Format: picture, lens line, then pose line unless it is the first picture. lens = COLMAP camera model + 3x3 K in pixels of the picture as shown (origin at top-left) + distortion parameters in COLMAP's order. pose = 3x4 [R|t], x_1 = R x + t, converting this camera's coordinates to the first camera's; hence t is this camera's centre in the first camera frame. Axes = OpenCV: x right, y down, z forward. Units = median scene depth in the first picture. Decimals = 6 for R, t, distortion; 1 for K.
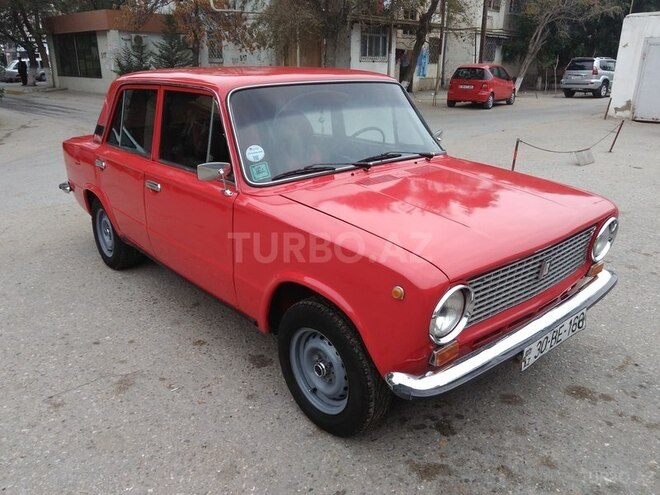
lens RADIAL K [[521.1, 0, 329.1], [0, 521.1, 239.4], [0, 0, 1]] dist [0.088872, -0.102436]
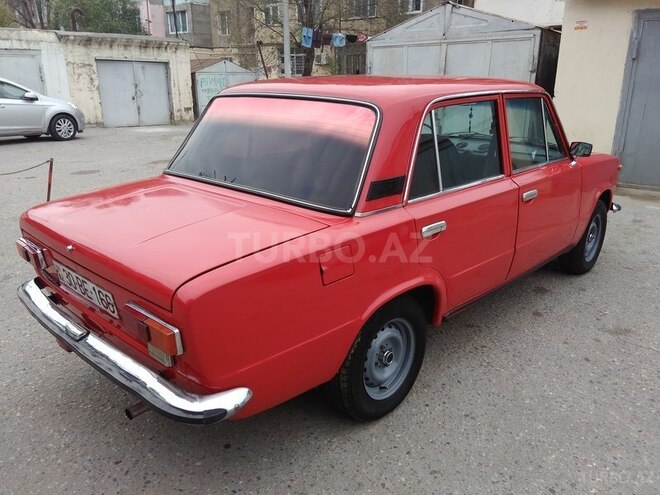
lens RADIAL K [[521.1, 0, 329.1], [0, 521.1, 239.4], [0, 0, 1]] dist [0.088872, -0.102436]
pose [[-0.087685, -0.296037, 0.951143, -1.084326], [0.316513, 0.897062, 0.308383, -0.386253], [-0.944527, 0.328089, 0.015041, 1.176624]]
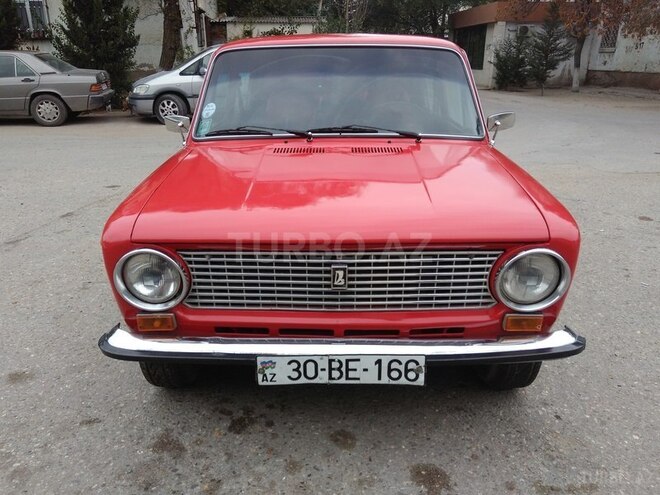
lens RADIAL K [[521.1, 0, 329.1], [0, 521.1, 239.4], [0, 0, 1]] dist [0.088872, -0.102436]
pose [[0.742785, 0.217249, -0.633304, 0.548206], [-0.211389, 0.973606, 0.086054, -0.038333], [0.635284, 0.069953, 0.769104, 0.254180]]
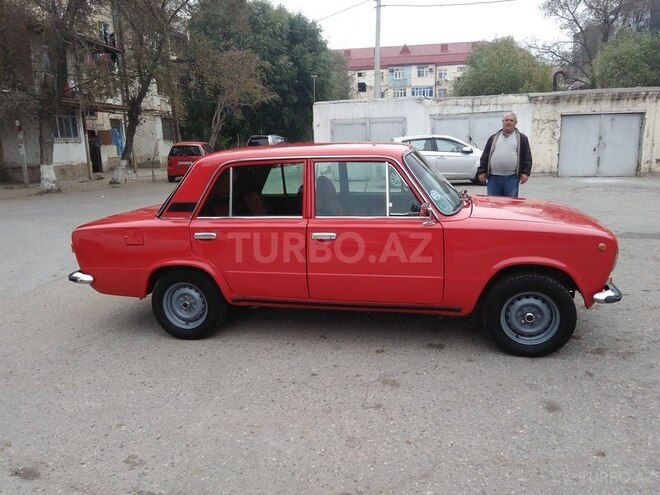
lens RADIAL K [[521.1, 0, 329.1], [0, 521.1, 239.4], [0, 0, 1]] dist [0.088872, -0.102436]
pose [[0.797852, -0.142833, 0.585689, -0.905486], [0.222925, 0.972565, -0.066497, -0.007833], [-0.560123, 0.183619, 0.807804, -0.000728]]
